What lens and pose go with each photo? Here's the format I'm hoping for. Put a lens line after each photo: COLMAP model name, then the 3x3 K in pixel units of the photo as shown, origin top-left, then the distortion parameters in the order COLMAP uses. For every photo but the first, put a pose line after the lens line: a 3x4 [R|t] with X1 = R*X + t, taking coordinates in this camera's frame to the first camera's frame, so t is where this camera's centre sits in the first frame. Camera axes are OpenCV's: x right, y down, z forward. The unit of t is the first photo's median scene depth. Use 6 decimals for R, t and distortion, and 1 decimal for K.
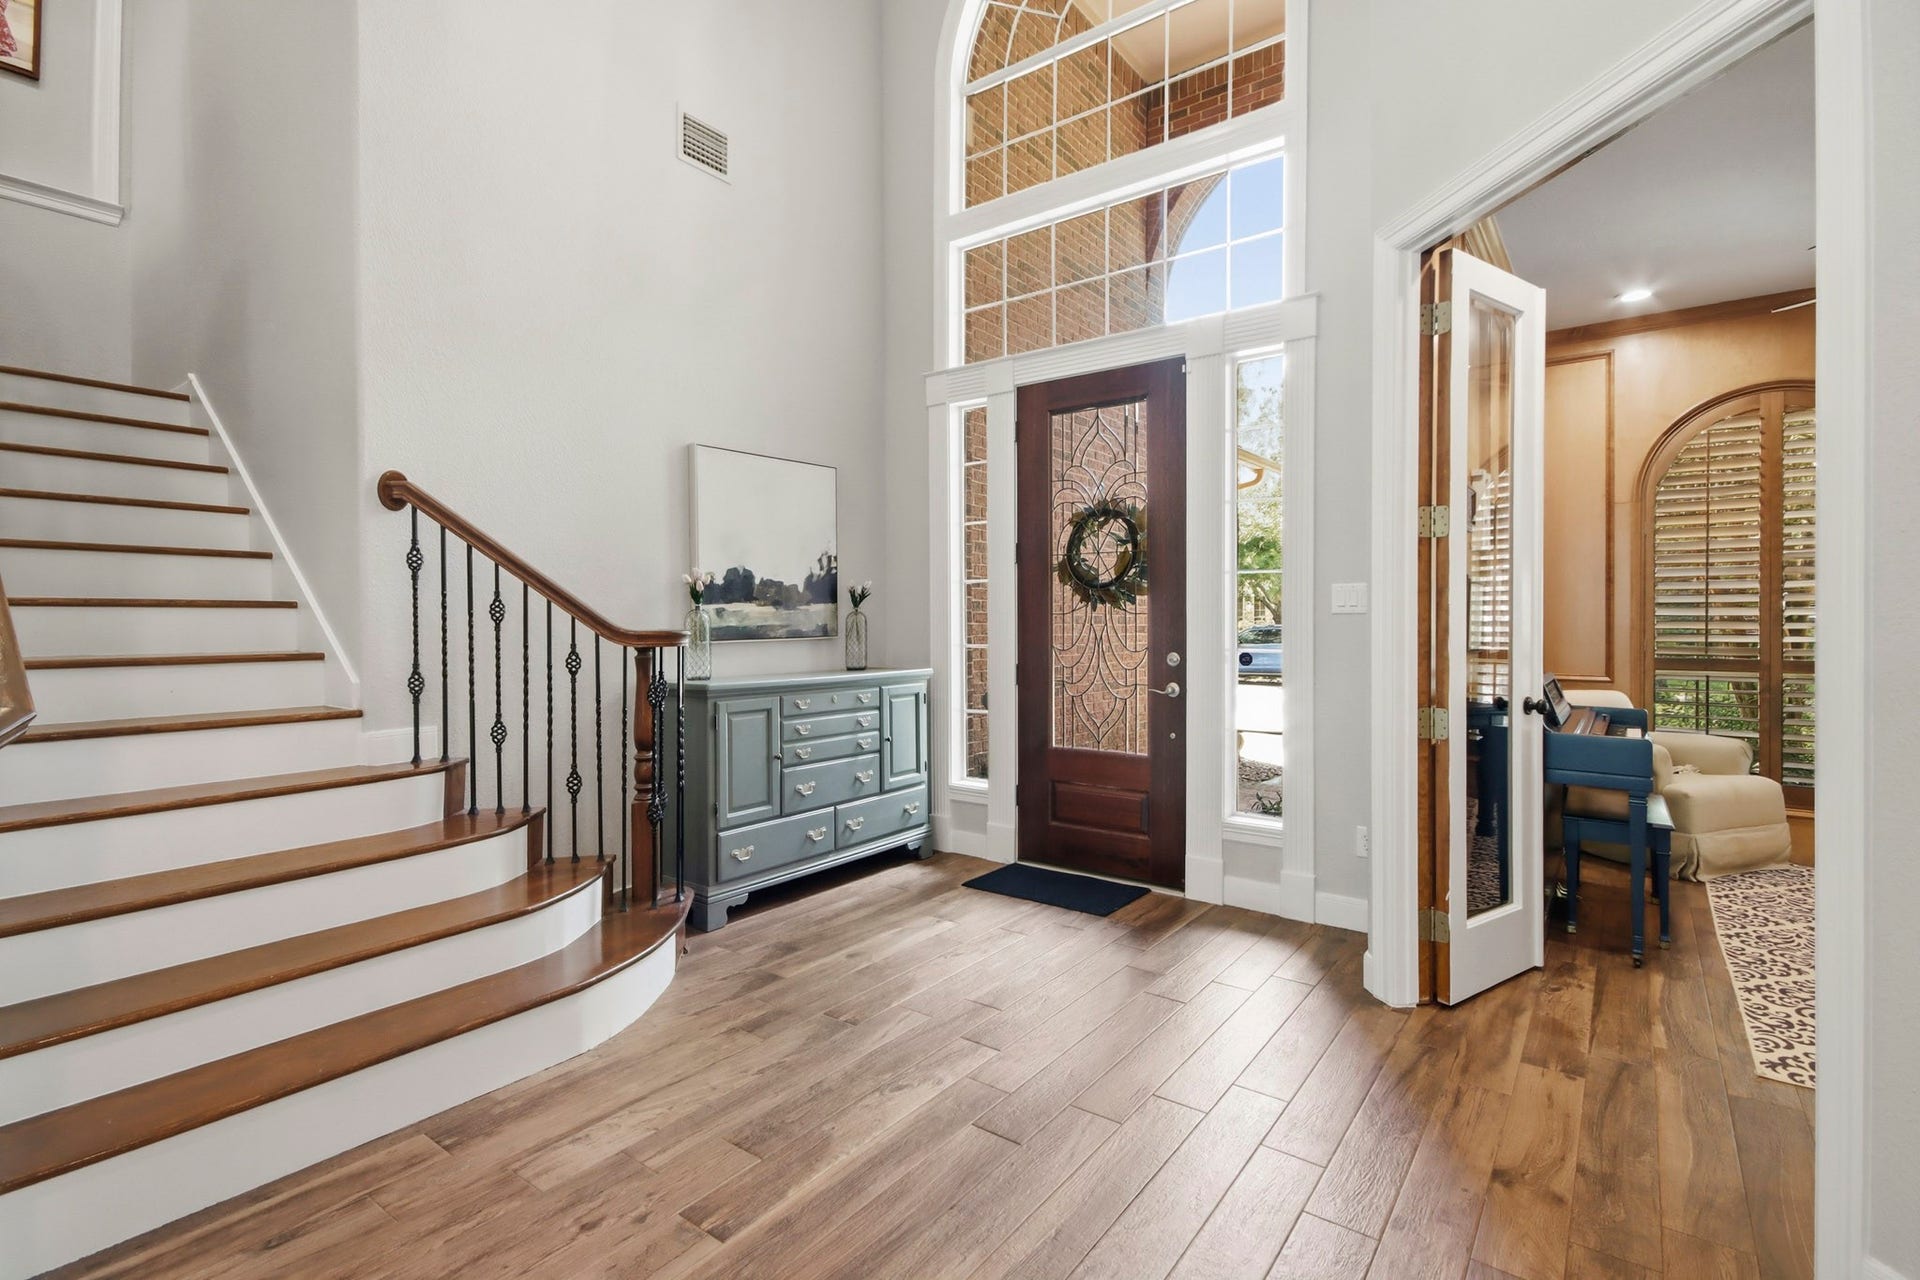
lens RADIAL K [[883.3, 0, 960.5], [0, 883.3, 640.0], [0, 0, 1]] dist [0.004301, 0.000357]
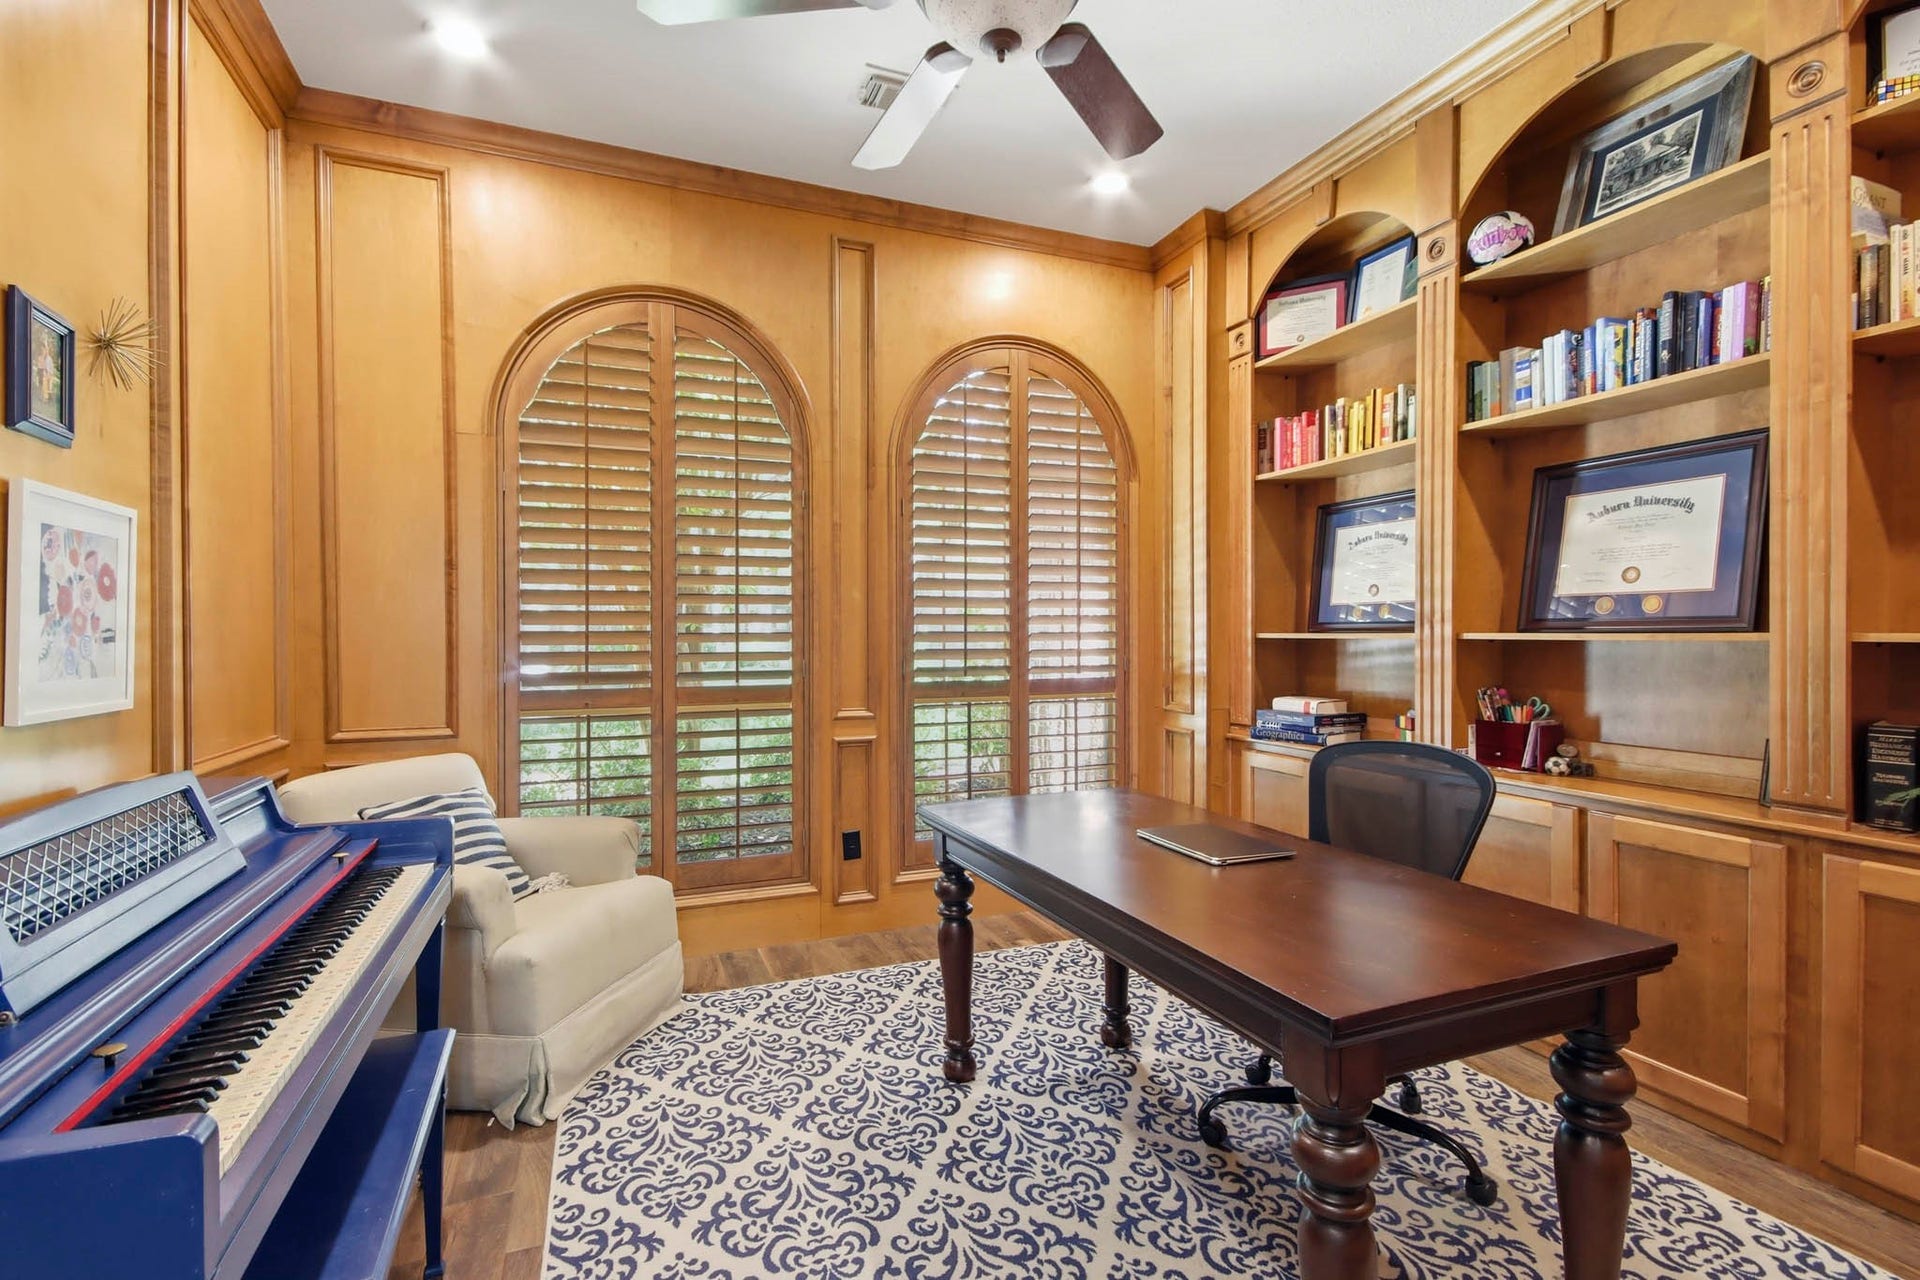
lens RADIAL K [[883.3, 0, 960.8], [0, 883.3, 643.2], [0, 0, 1]] dist [0.004301, 0.000357]
pose [[0.519159, -0.003009, 0.854672, 0.441907], [0.010180, 0.999945, -0.002663, -0.010924], [-0.854617, 0.010083, 0.519161, 0.441435]]
